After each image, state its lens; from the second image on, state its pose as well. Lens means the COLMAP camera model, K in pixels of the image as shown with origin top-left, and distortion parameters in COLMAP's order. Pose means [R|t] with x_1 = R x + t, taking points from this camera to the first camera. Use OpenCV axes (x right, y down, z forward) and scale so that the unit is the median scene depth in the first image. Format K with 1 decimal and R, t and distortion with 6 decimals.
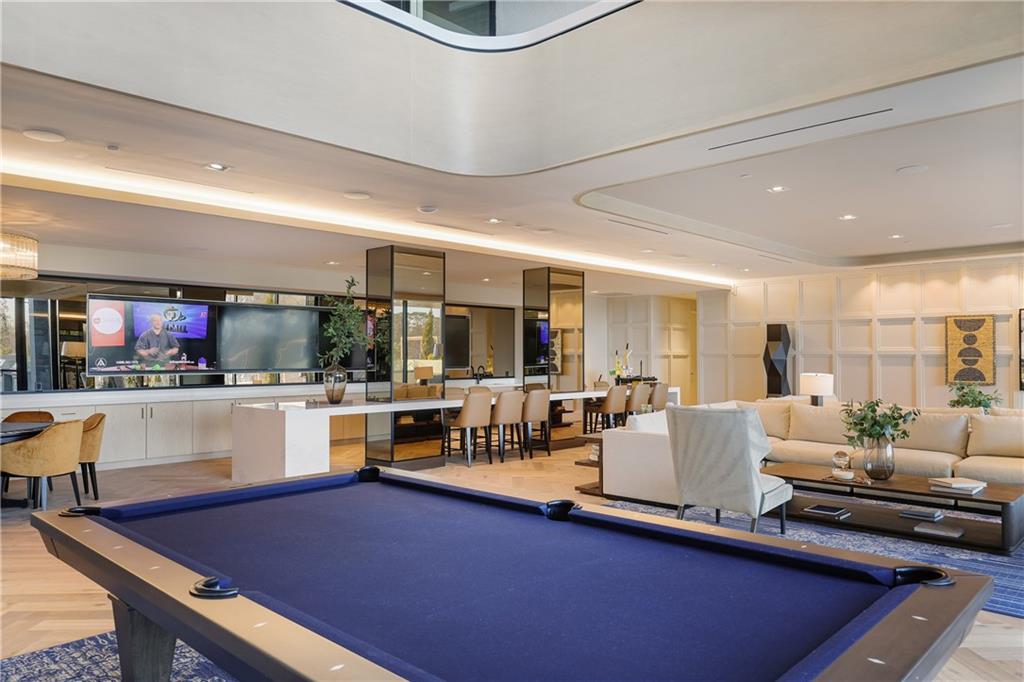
lens RADIAL K [[722.2, 0, 512.0], [0, 722.2, 341.0], [0, 0, 1]] dist [-0.000122, -0.000074]
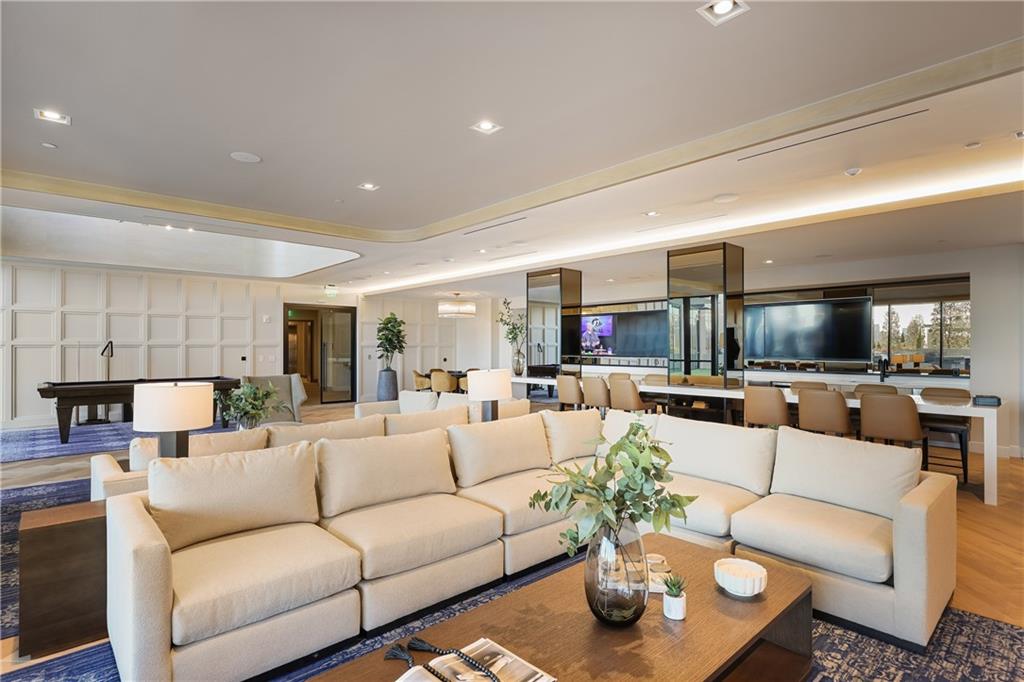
lens RADIAL K [[501.1, 0, 512.0], [0, 501.1, 341.0], [0, 0, 1]] dist [-0.000474, -0.000097]
pose [[-0.071098, -0.008764, -0.997431, 0.721846], [0.028514, 0.999535, -0.010815, 0.014387], [0.997062, -0.029210, -0.070815, 0.860871]]
